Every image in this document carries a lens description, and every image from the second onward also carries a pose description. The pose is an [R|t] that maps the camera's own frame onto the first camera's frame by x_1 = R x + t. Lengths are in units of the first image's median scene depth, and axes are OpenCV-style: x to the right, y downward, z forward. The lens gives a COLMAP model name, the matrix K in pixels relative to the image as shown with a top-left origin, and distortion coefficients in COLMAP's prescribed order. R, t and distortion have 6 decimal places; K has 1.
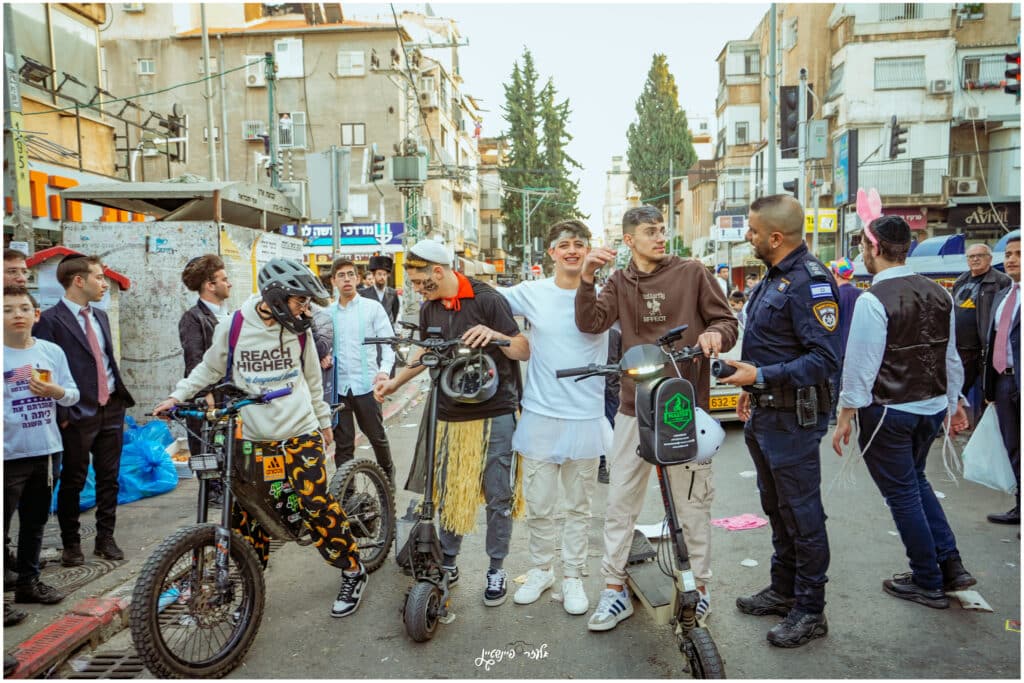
lens RADIAL K [[780.1, 0, 510.5], [0, 780.1, 340.3], [0, 0, 1]] dist [-0.006314, 0.068107]
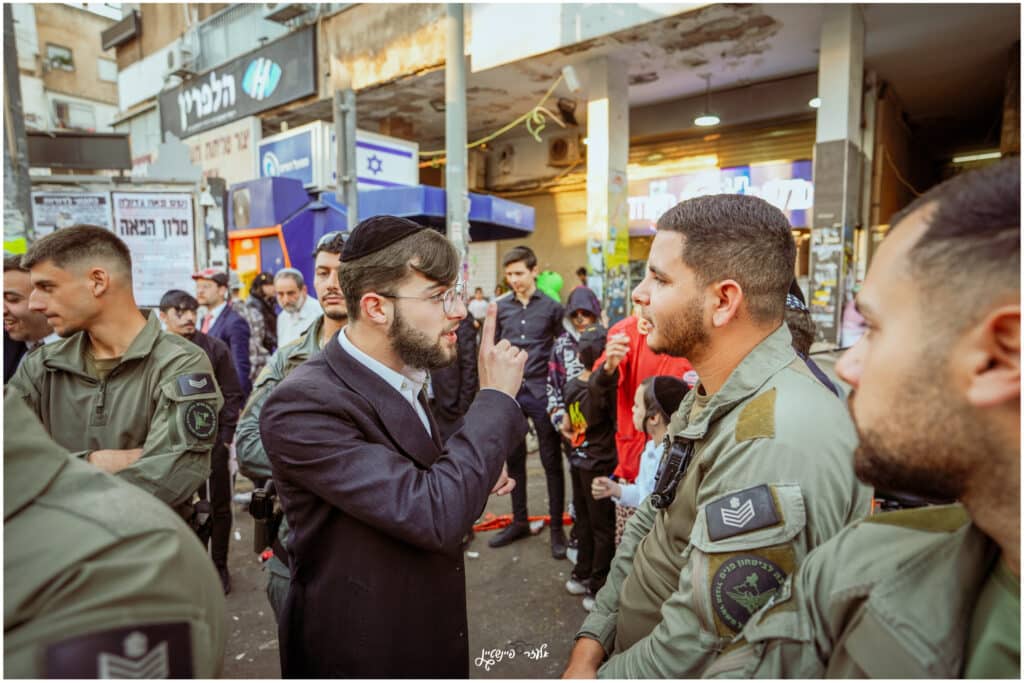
lens RADIAL K [[624.6, 0, 513.8], [0, 624.6, 347.1], [0, 0, 1]] dist [-0.033042, 0.043457]
pose [[0.557464, -0.072525, 0.827027, 0.140664], [0.051086, 0.997286, 0.053020, -0.004061], [-0.828628, 0.012693, 0.559656, -0.072564]]
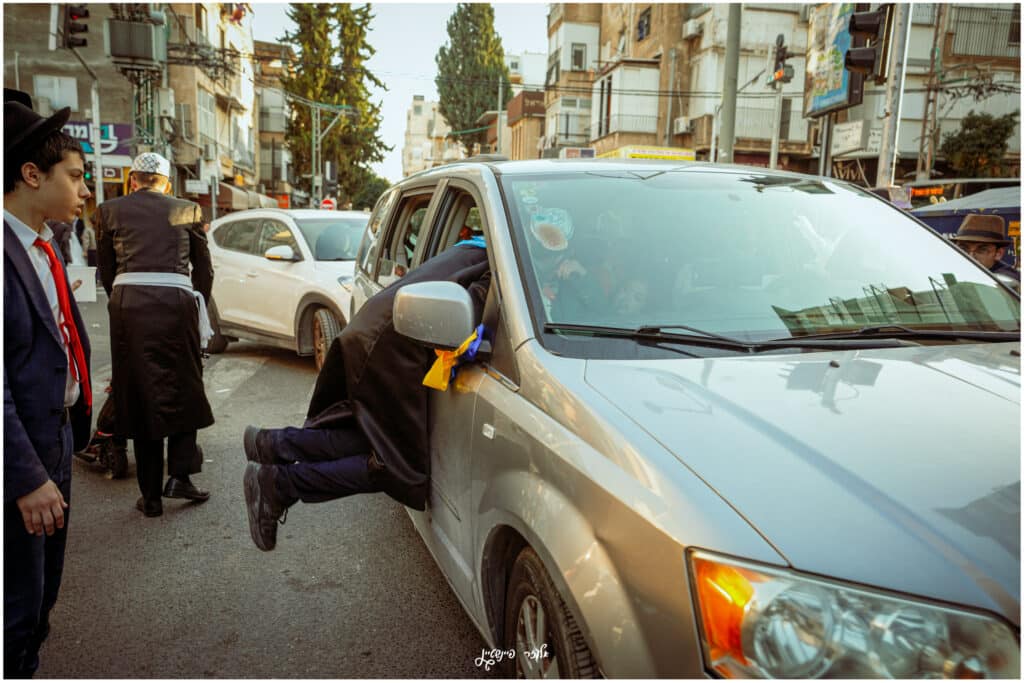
lens RADIAL K [[781.3, 0, 513.9], [0, 781.3, 344.8], [0, 0, 1]] dist [0.007658, 0.048059]
pose [[0.964653, 0.009674, 0.263344, 0.008383], [-0.028433, 0.997313, 0.067514, -0.009767], [-0.261983, -0.072615, 0.962337, 0.204361]]
